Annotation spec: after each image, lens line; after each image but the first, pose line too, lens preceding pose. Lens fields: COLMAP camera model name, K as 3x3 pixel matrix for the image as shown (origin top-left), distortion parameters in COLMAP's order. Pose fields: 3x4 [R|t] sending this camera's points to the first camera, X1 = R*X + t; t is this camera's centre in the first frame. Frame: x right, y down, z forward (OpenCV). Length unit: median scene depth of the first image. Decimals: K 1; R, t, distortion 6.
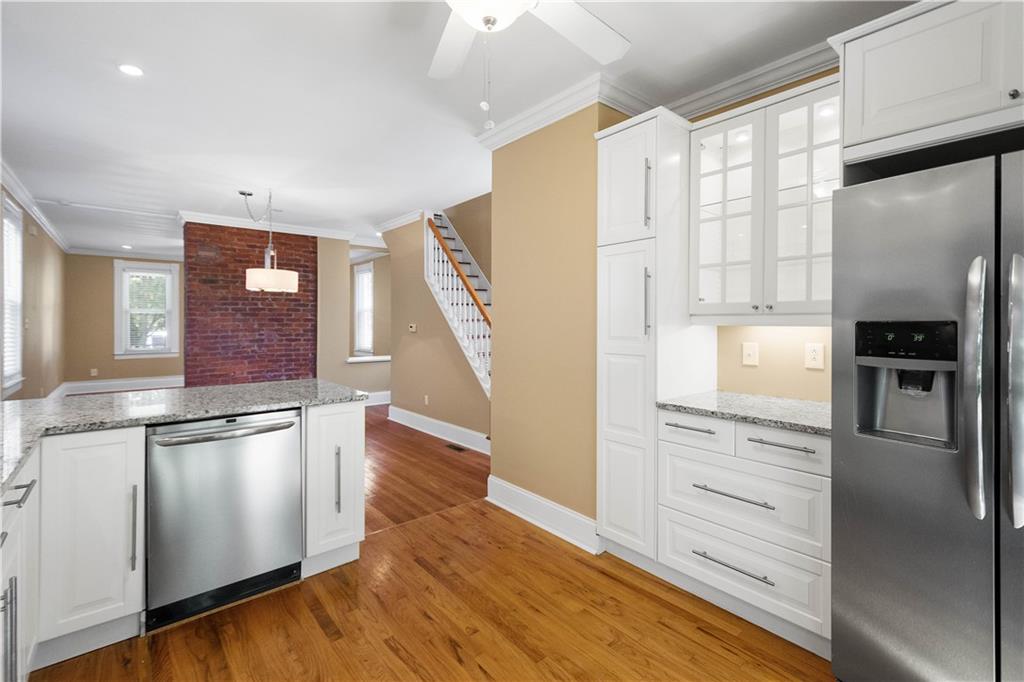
lens RADIAL K [[454.7, 0, 510.5], [0, 454.7, 324.0], [0, 0, 1]] dist [0.010288, -0.000433]
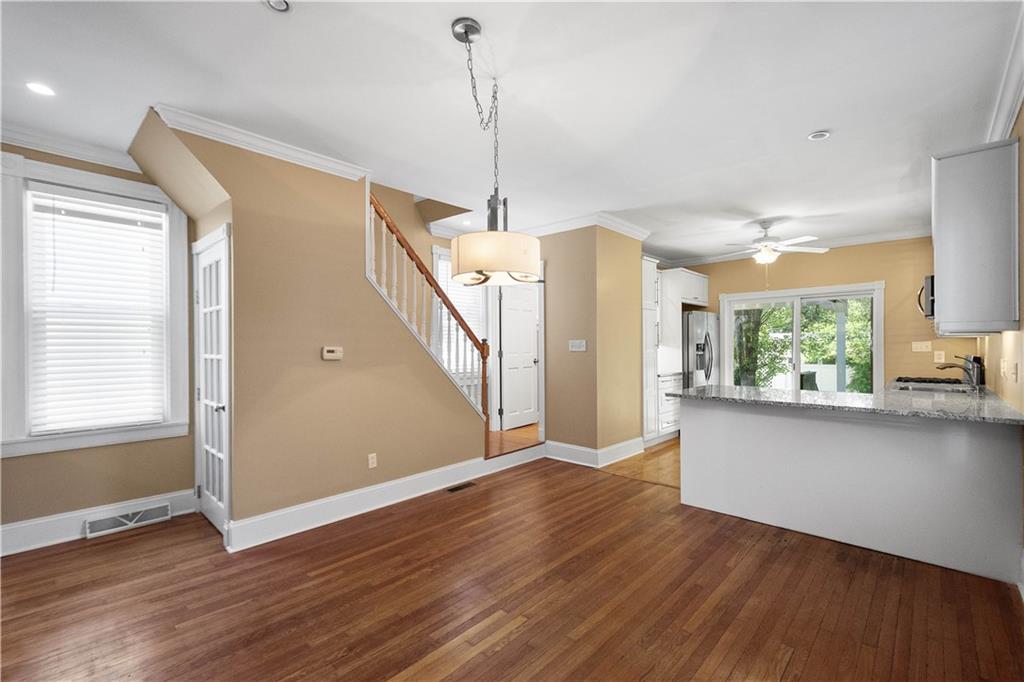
lens RADIAL K [[451.3, 0, 509.7], [0, 451.3, 344.7], [0, 0, 1]] dist [0.002748, 0.000244]
pose [[-0.120100, -0.000680, 0.992762, -1.008570], [0.004979, 0.999987, 0.001287, -0.002341], [-0.992749, 0.005098, -0.120095, 1.026472]]
